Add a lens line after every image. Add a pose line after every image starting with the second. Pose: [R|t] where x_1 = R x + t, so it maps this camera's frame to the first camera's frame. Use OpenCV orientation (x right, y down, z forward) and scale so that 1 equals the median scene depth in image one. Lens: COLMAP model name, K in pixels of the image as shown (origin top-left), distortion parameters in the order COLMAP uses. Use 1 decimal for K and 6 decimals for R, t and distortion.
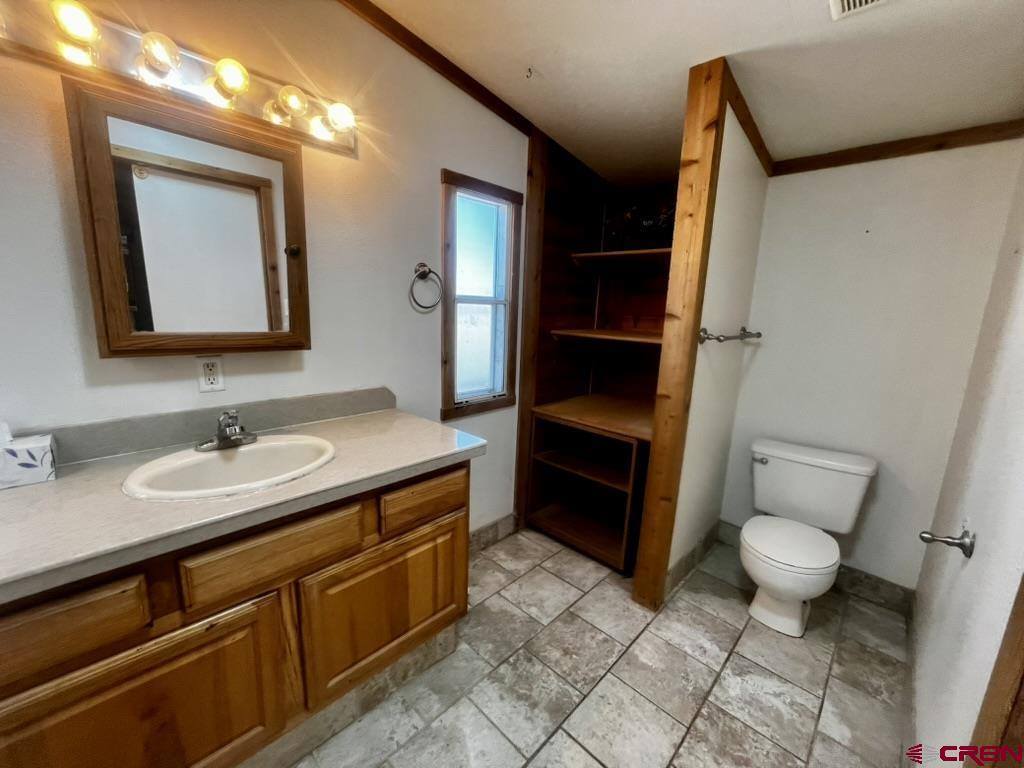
lens RADIAL K [[412.0, 0, 506.2], [0, 412.0, 385.7], [0, 0, 1]] dist [-0.006015, 0.001079]
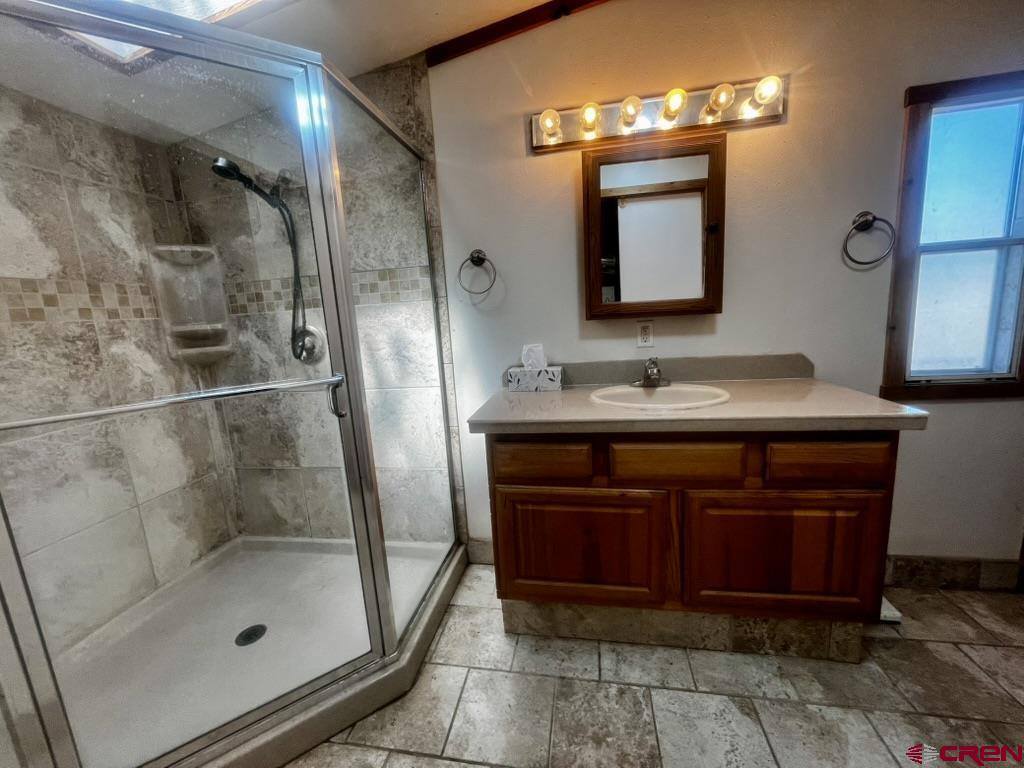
lens RADIAL K [[412.0, 0, 510.7], [0, 412.0, 384.5], [0, 0, 1]] dist [-0.006015, 0.001079]
pose [[0.554028, 0.073724, -0.829227, 0.169032], [-0.075425, 0.996420, 0.038195, 0.117775], [0.829074, 0.041383, 0.557605, -0.113042]]
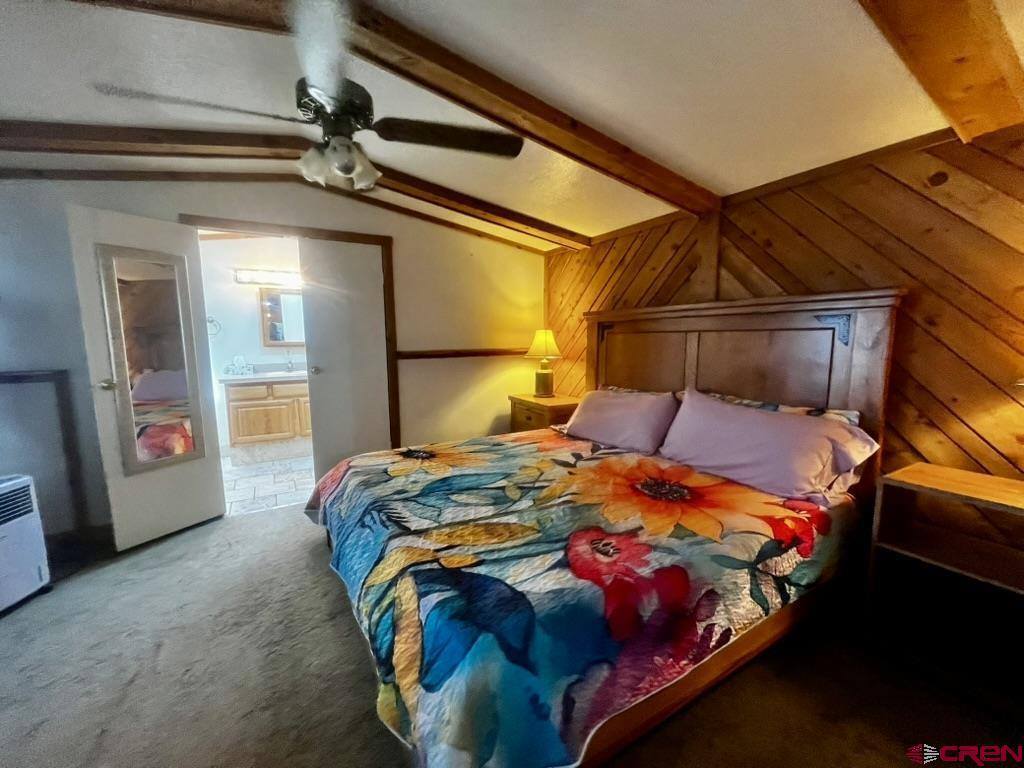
lens RADIAL K [[412.0, 0, 505.3], [0, 412.0, 385.8], [0, 0, 1]] dist [-0.006015, 0.001079]
pose [[0.960418, -0.014082, -0.278208, 2.117118], [-0.007058, 0.997171, -0.074840, 0.514932], [0.278475, 0.073841, 0.957601, -1.916803]]
